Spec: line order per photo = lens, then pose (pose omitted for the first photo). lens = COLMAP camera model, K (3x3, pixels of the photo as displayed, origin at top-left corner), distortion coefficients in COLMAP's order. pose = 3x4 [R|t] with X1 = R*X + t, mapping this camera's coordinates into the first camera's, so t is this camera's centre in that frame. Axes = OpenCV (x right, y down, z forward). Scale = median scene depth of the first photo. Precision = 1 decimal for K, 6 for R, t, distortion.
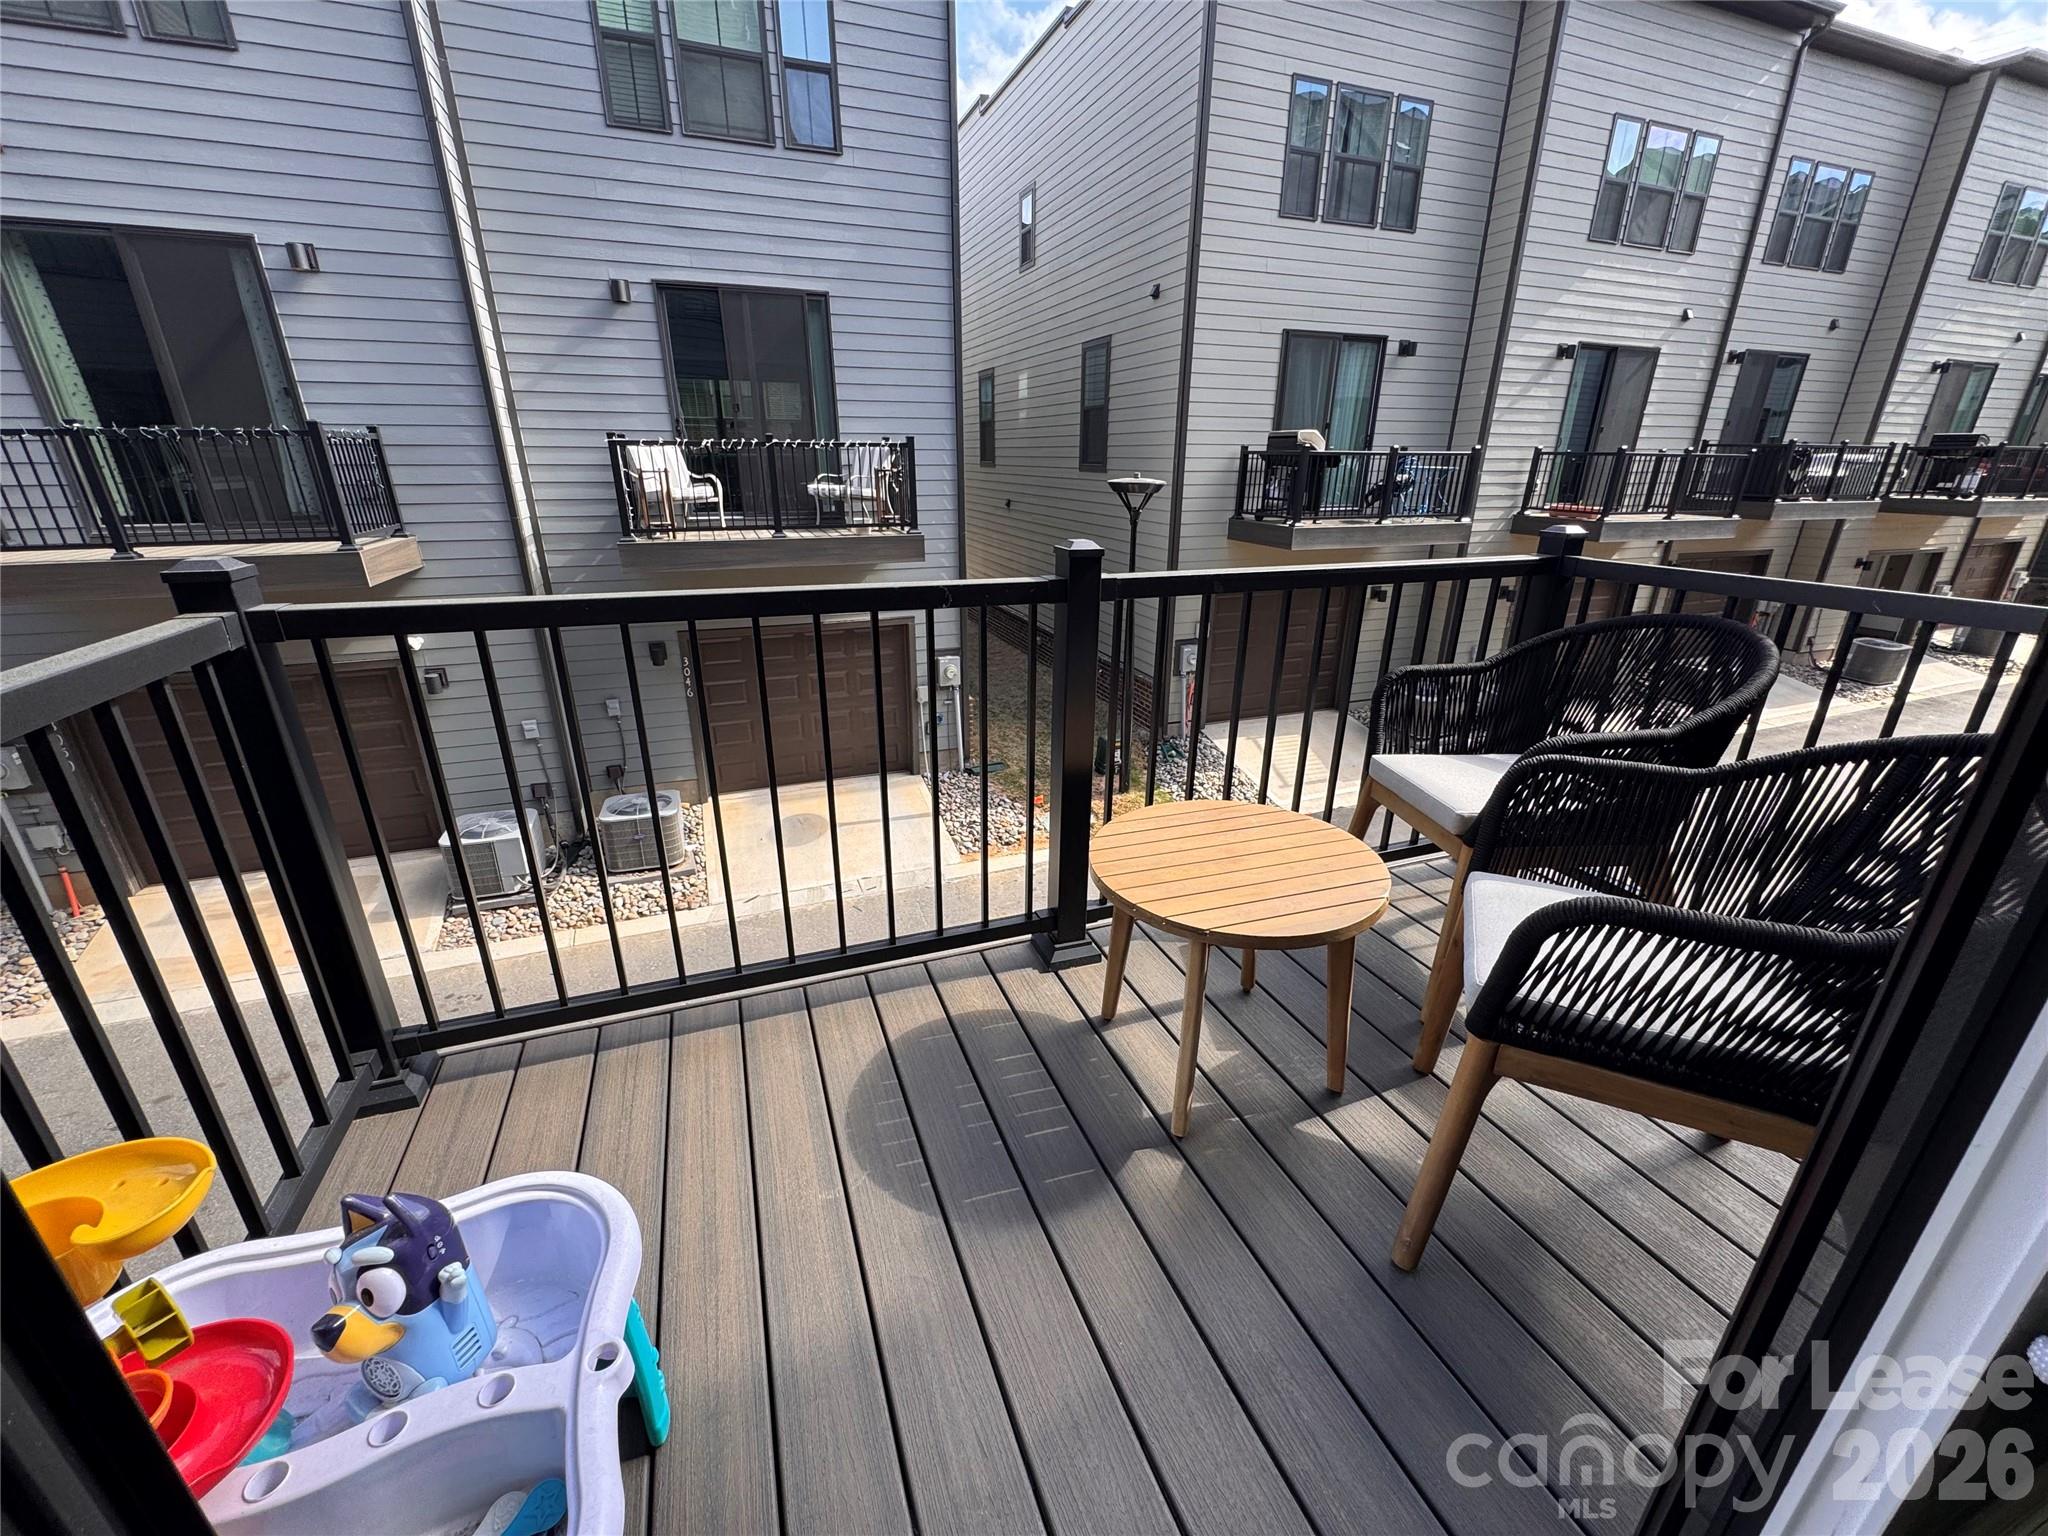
lens RADIAL K [[817.5, 0, 1018.9], [0, 817.5, 759.5], [0, 0, 1]] dist [-0.003188, 0.000673]
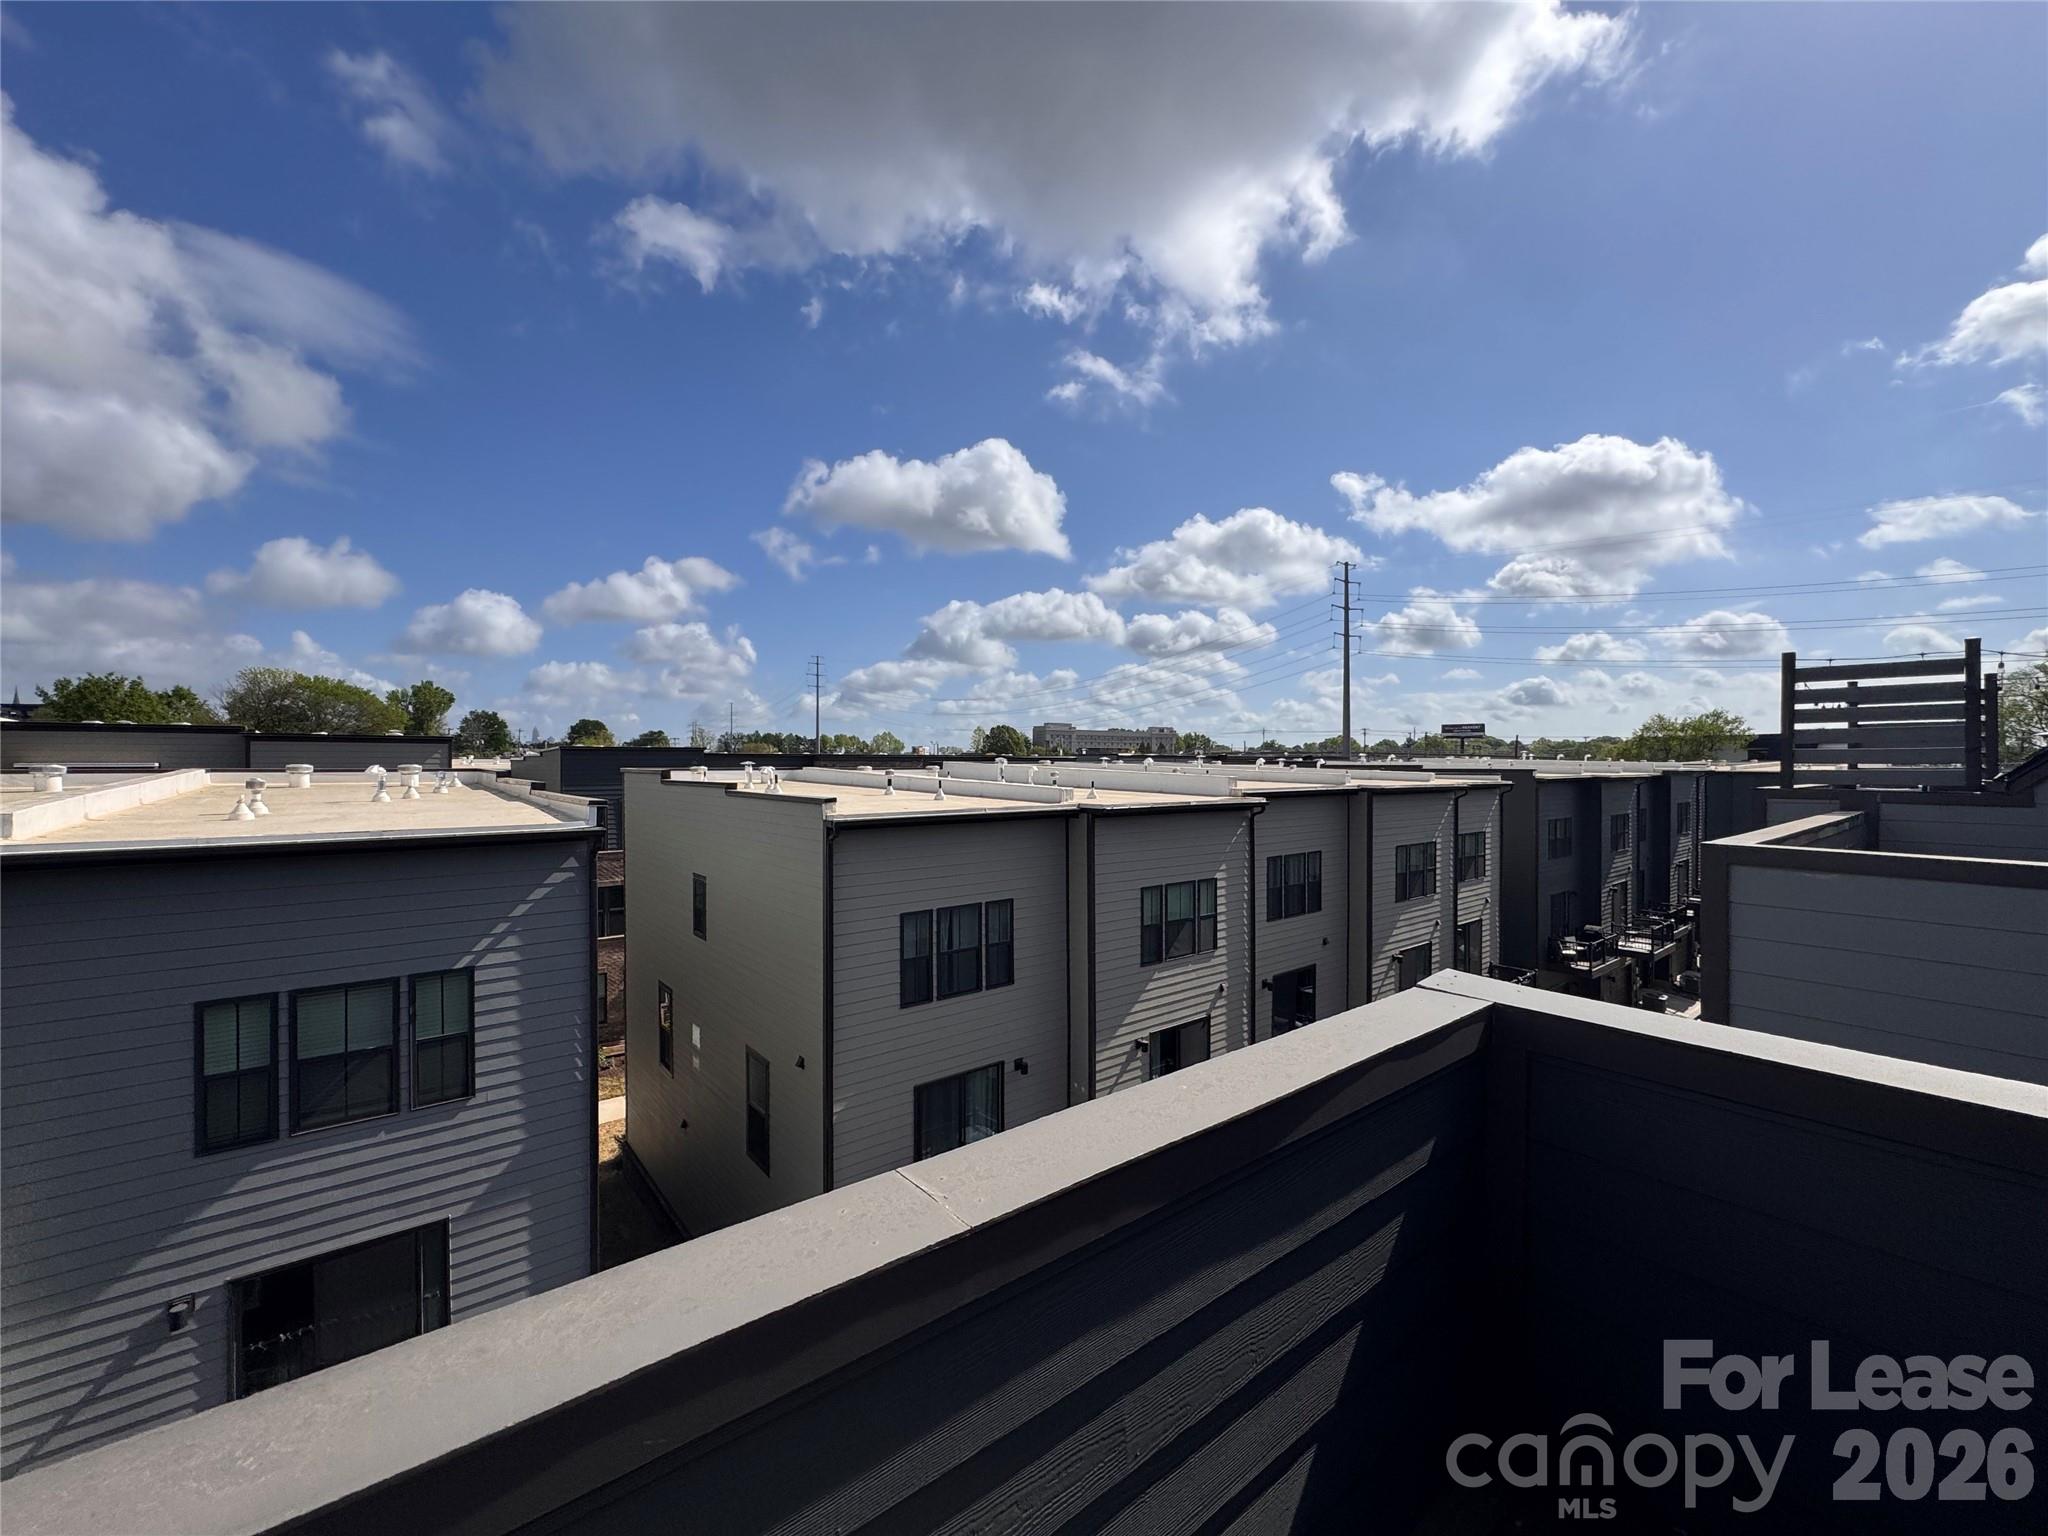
lens RADIAL K [[817.5, 0, 1007.1], [0, 817.5, 753.8], [0, 0, 1]] dist [-0.003188, 0.000673]
pose [[0.952068, -0.006605, 0.305816, 0.090608], [0.114077, 0.935307, -0.334943, -0.532483], [-0.283820, 0.353775, 0.891229, -0.228109]]
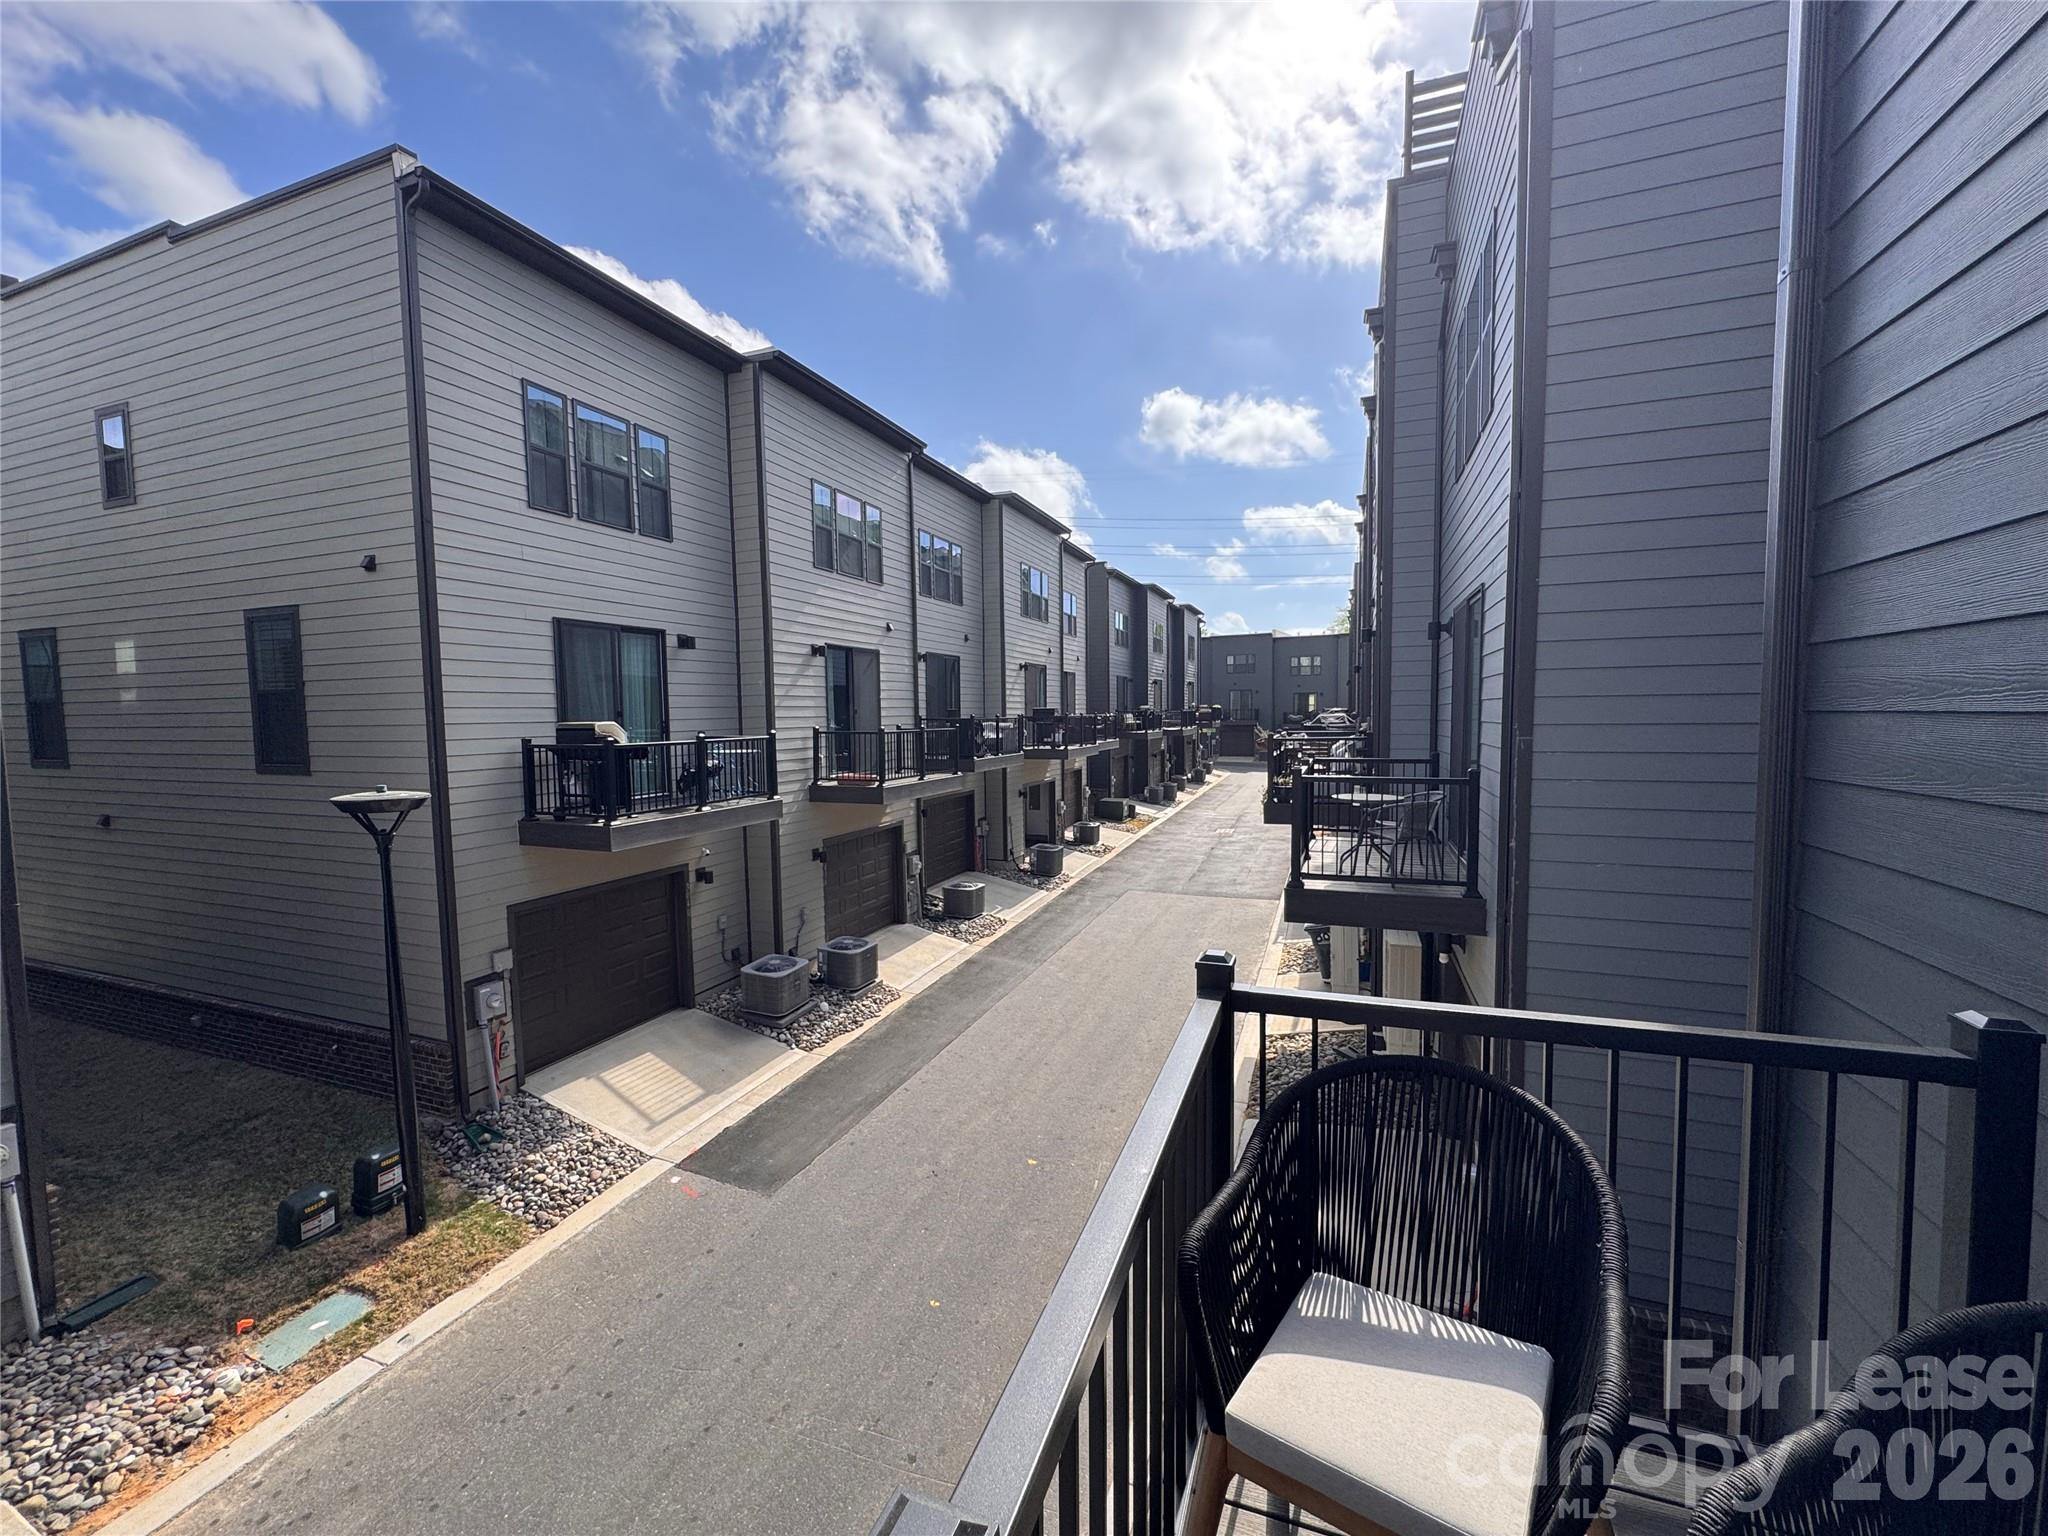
lens RADIAL K [[817.5, 0, 1028.7], [0, 817.5, 762.6], [0, 0, 1]] dist [-0.003188, 0.000673]
pose [[0.661236, -0.062347, 0.747583, -0.015308], [0.279843, 0.945107, -0.168701, -0.067482], [-0.696028, 0.320757, 0.642386, 0.090920]]
